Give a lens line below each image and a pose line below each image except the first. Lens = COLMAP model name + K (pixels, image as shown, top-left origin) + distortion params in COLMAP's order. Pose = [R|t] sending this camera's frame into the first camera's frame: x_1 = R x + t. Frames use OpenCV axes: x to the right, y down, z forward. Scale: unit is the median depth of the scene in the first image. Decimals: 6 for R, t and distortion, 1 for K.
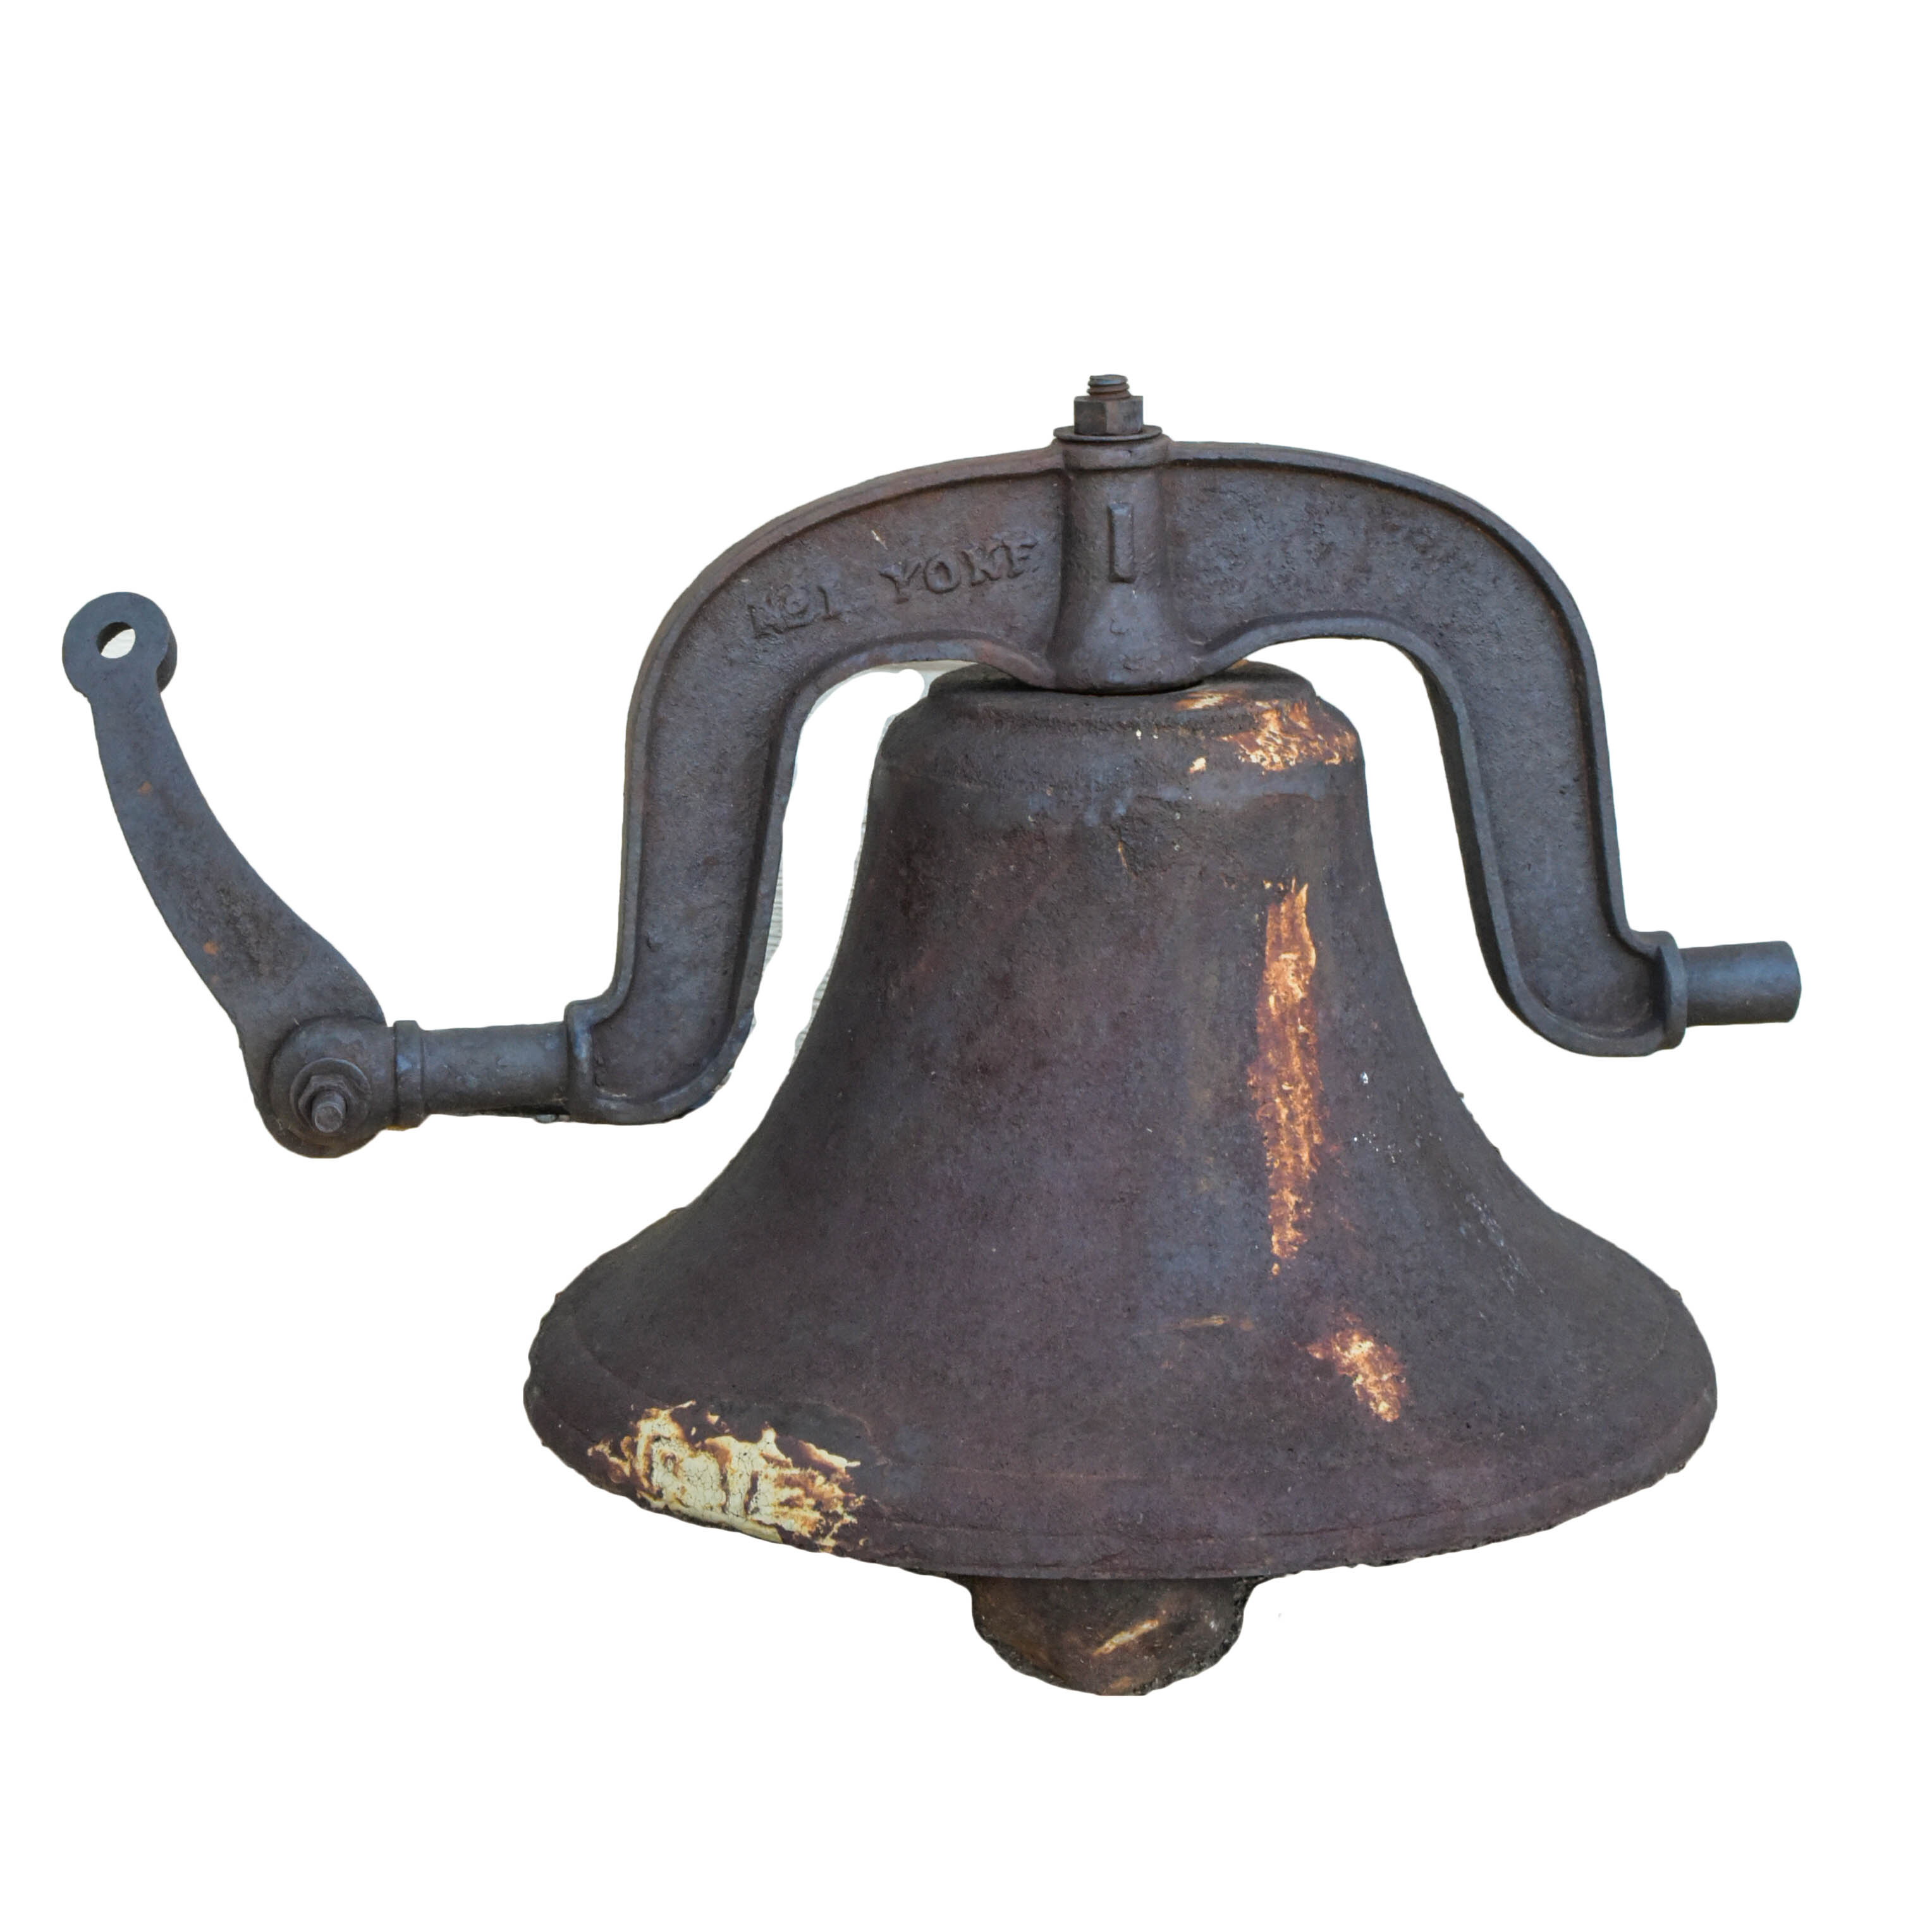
lens RADIAL K [[4629.5, 0, 974.1], [0, 4629.5, 641.6], [0, 0, 1]] dist [-0.043360, 0.169128]
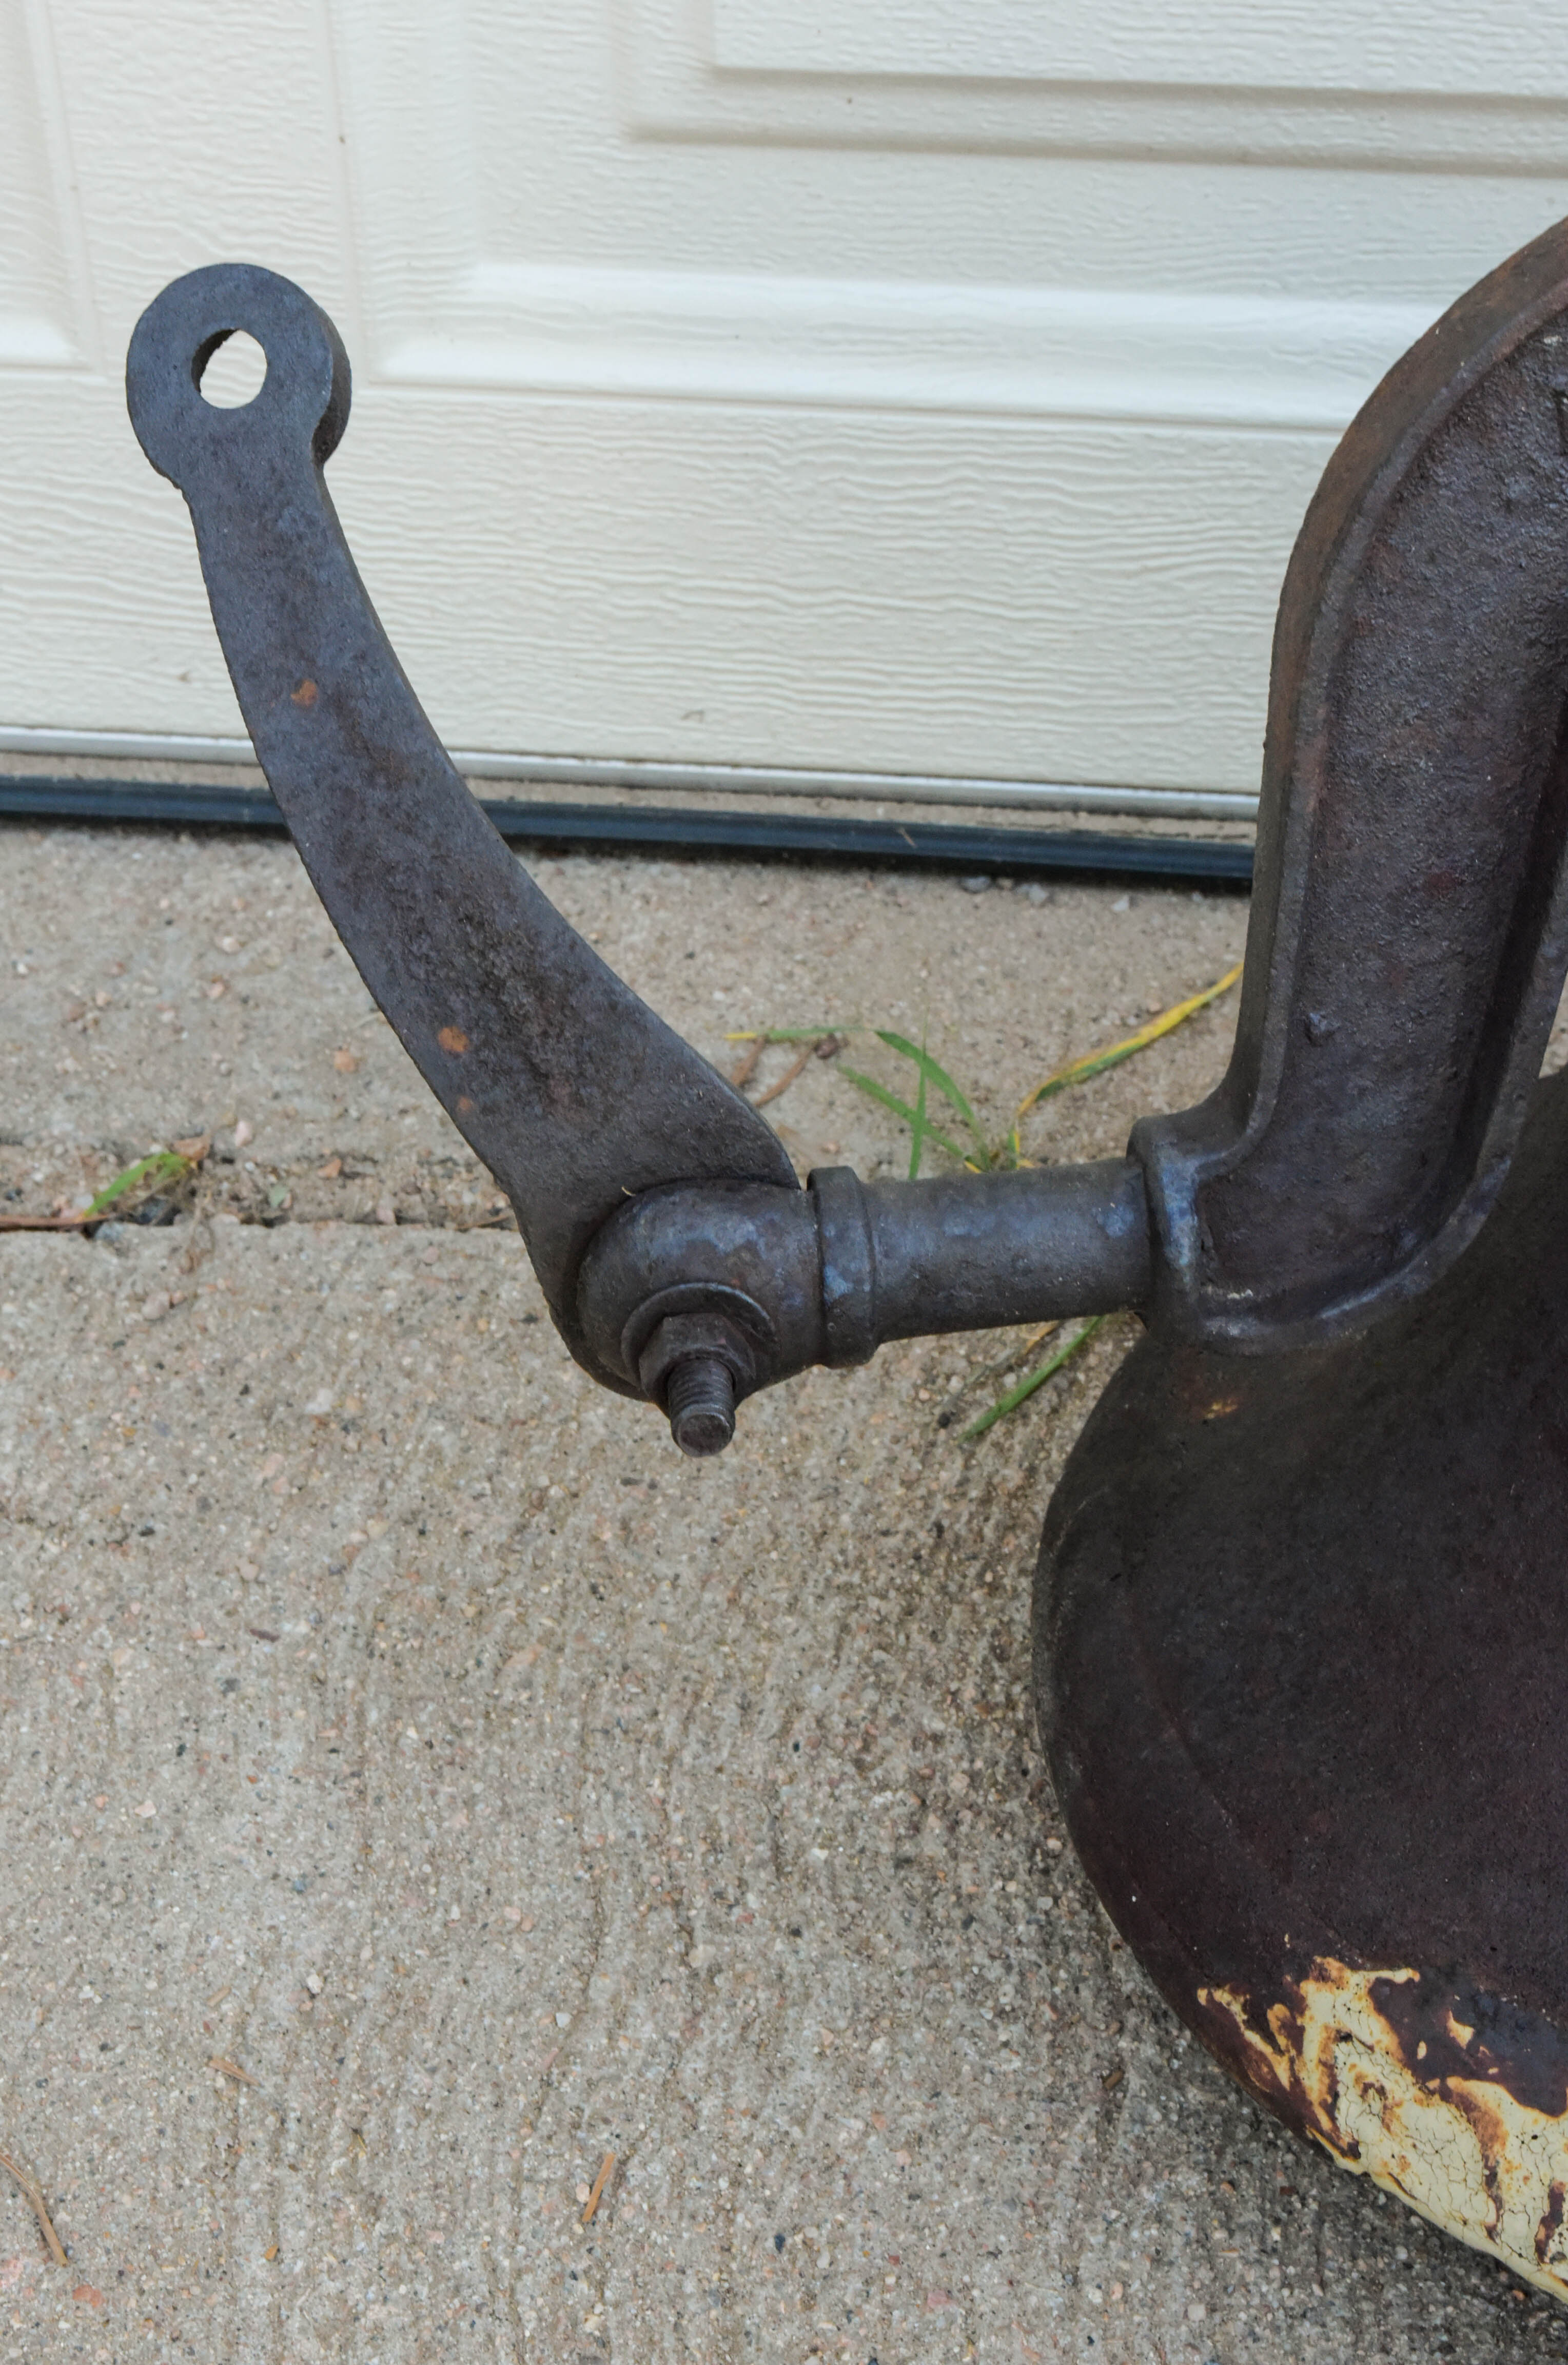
lens RADIAL K [[4156.5, 0, 784.0], [0, 4156.5, 1182.5], [0, 0, 1]] dist [-0.042840, 0.098420]
pose [[0.997647, 0.010641, -0.067731, -0.098002], [0.017976, 0.912725, 0.408179, -0.108307], [0.066164, -0.408436, 0.910386, 0.581741]]
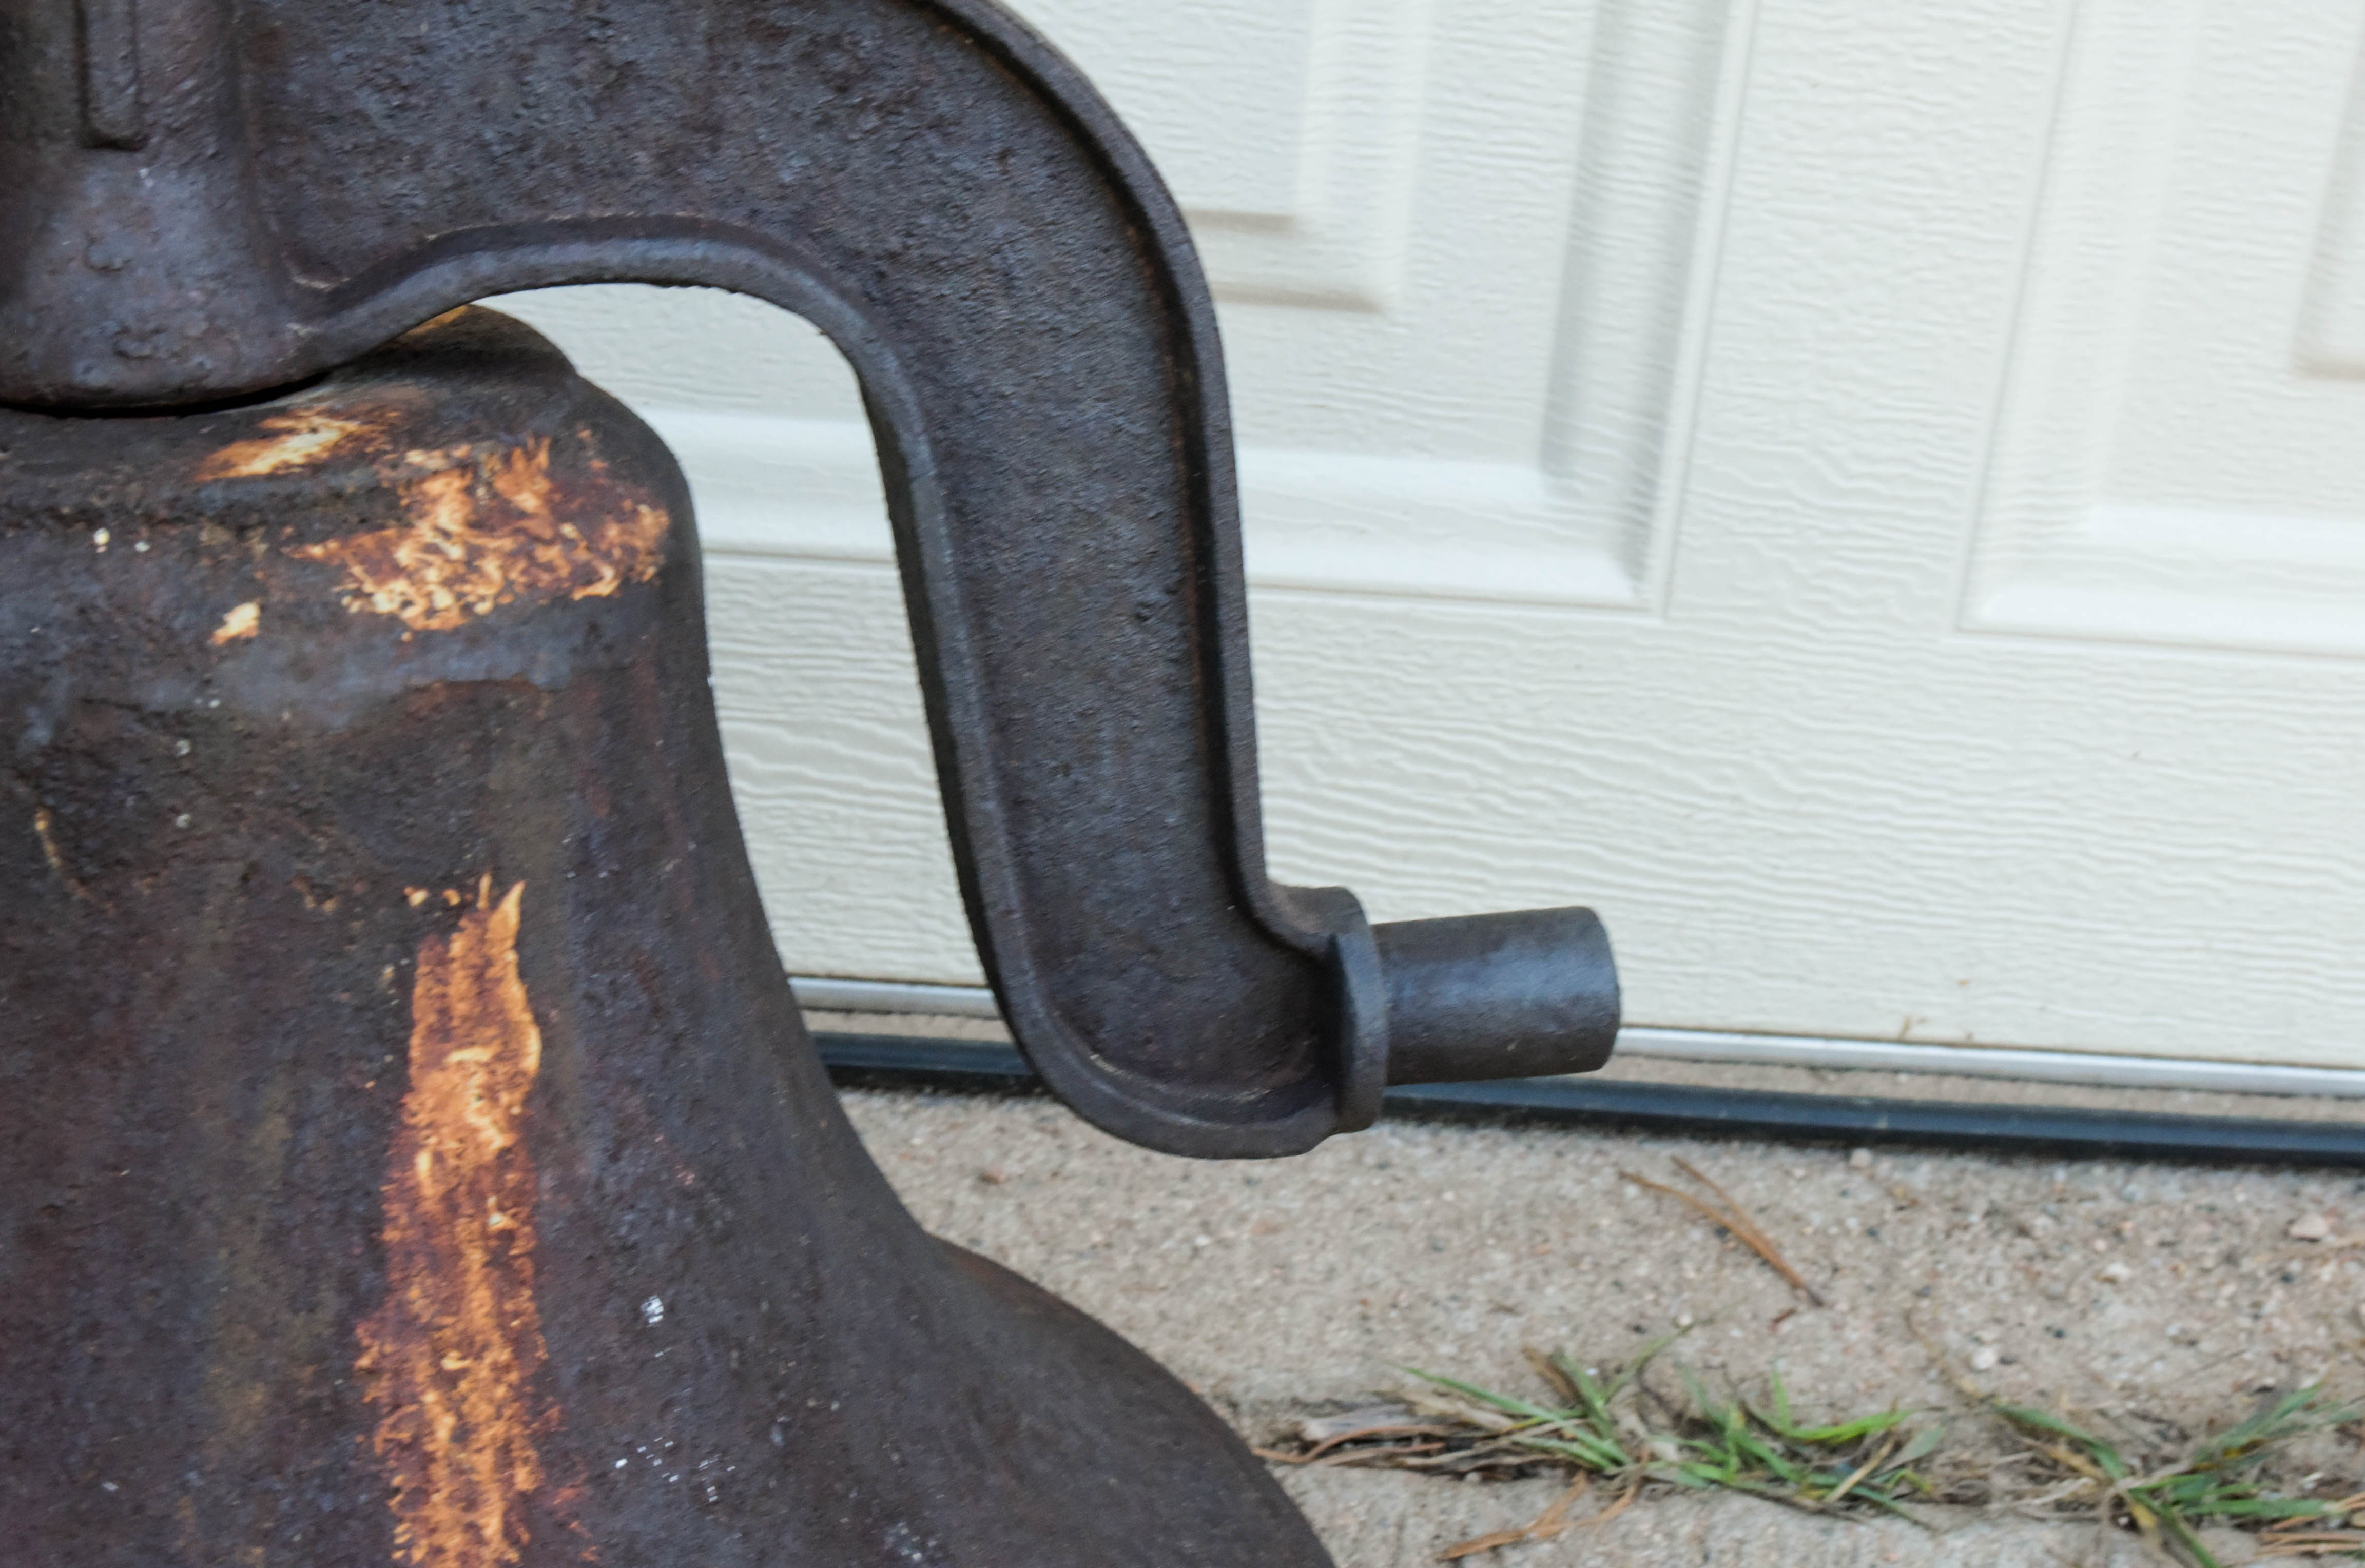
lens RADIAL K [[4156.5, 0, 1198.1], [0, 4156.5, 798.2], [0, 0, 1]] dist [-0.042840, 0.098420]
pose [[0.994522, 0.016145, 0.103274, 0.093624], [-0.036594, 0.979253, 0.199311, -0.034262], [-0.097914, -0.201999, 0.974479, 0.612660]]
